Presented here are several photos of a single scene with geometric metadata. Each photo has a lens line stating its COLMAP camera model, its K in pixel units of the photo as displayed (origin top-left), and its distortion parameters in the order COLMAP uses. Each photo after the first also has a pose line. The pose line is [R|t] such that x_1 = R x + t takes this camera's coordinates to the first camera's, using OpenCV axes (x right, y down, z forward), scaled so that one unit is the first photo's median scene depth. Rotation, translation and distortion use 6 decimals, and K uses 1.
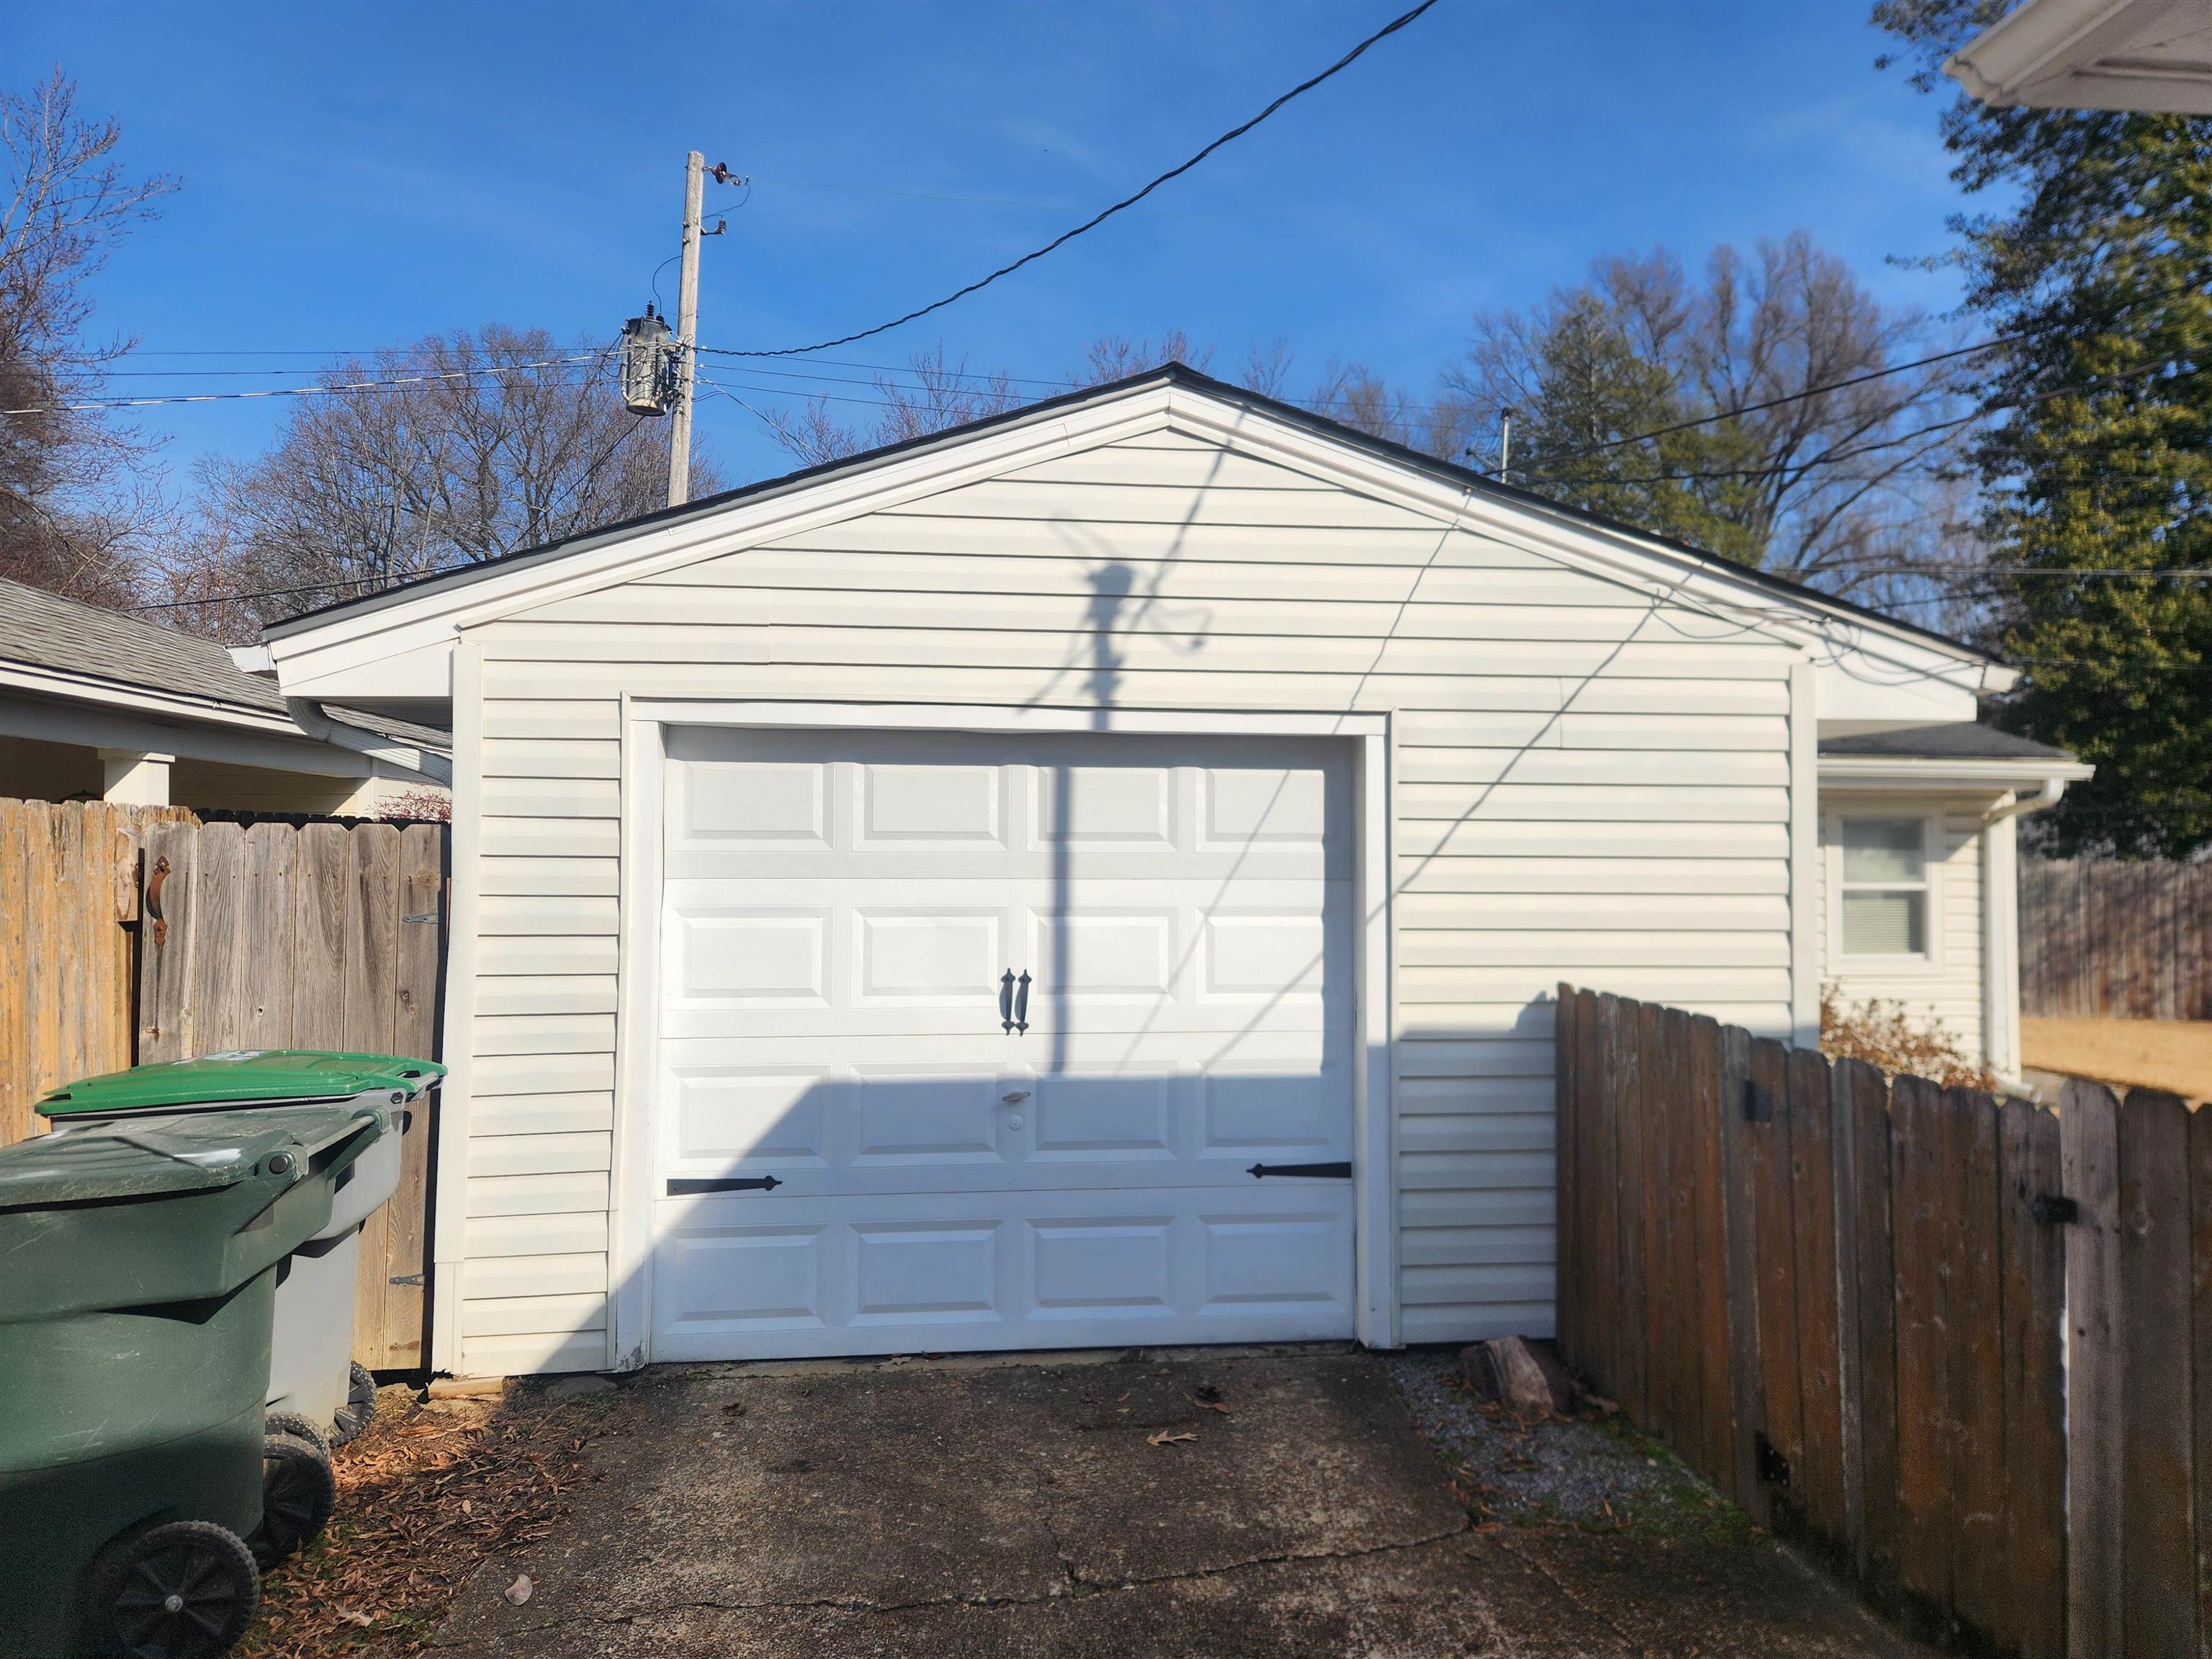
lens RADIAL K [[1467.7, 0, 1106.0], [0, 1467.7, 829.5], [0, 0, 1]] dist [0.074473, -0.064916]
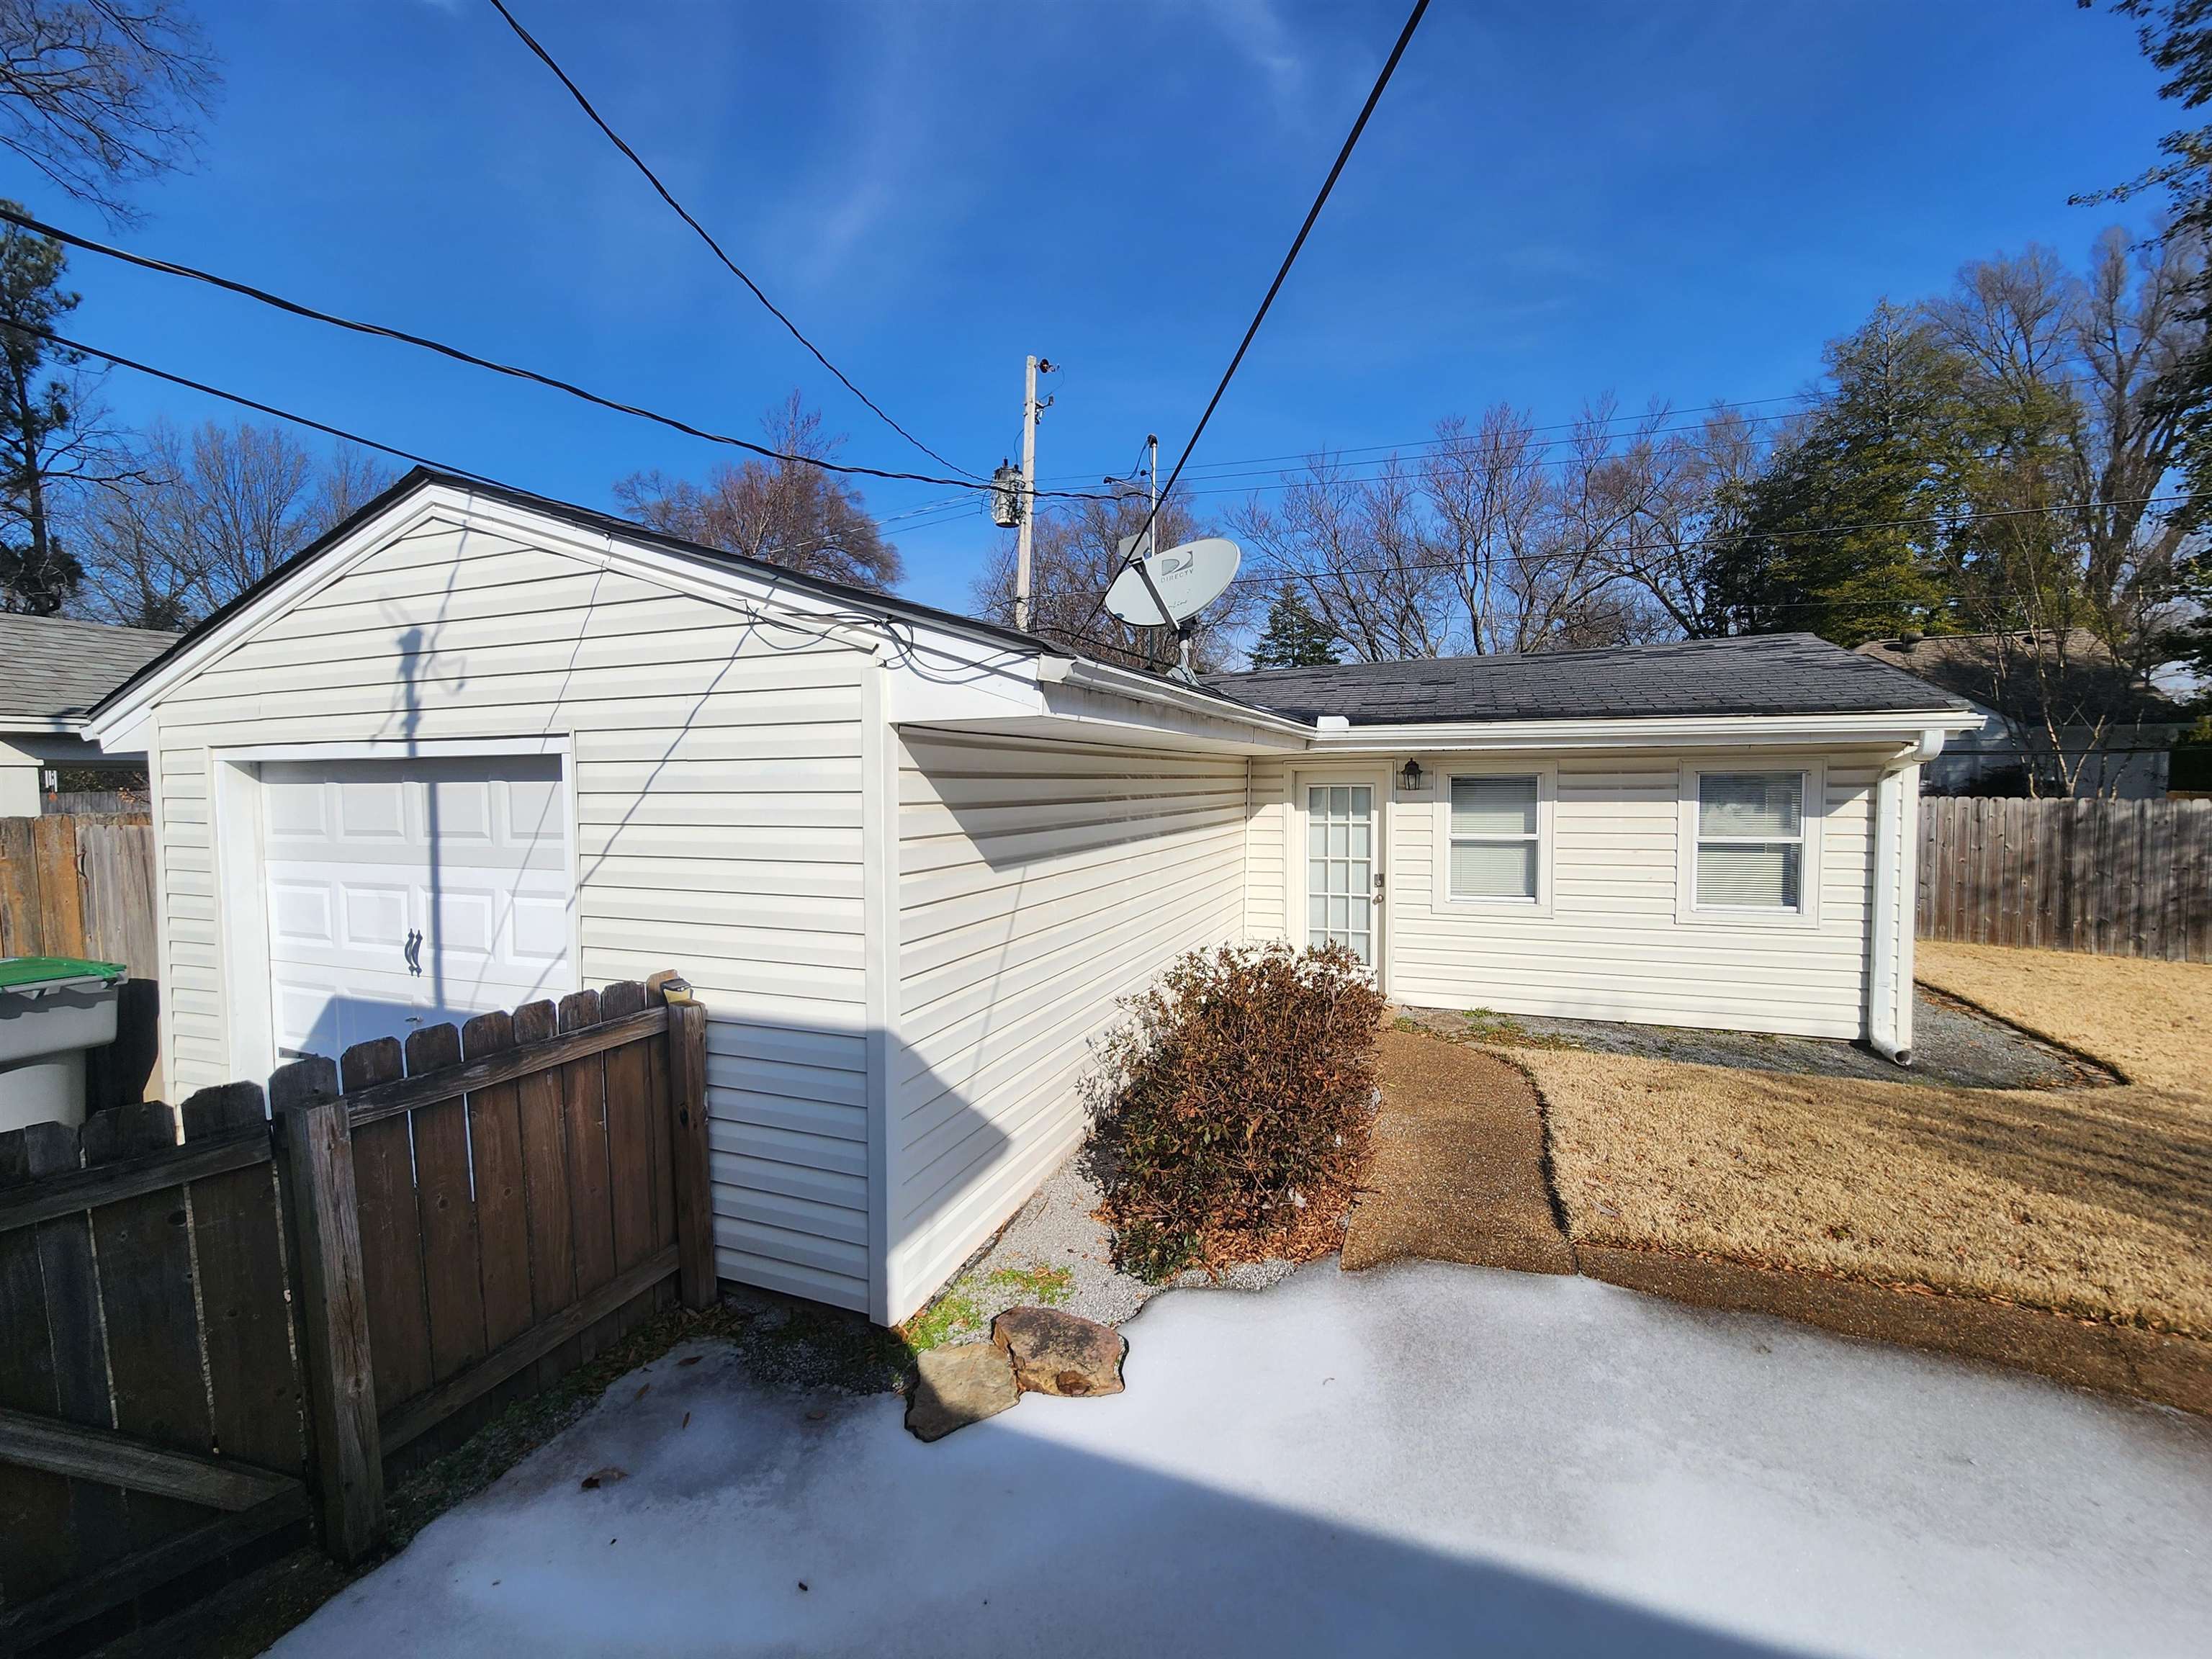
lens RADIAL K [[900.1, 0, 1106.0], [0, 900.1, 829.5], [0, 0, 1]] dist [-0.004090, -0.000452]
pose [[0.888925, 0.012435, -0.457884, 0.891540], [0.020435, 0.997559, 0.066764, -0.041771], [0.457597, -0.068705, 0.886502, 0.543625]]
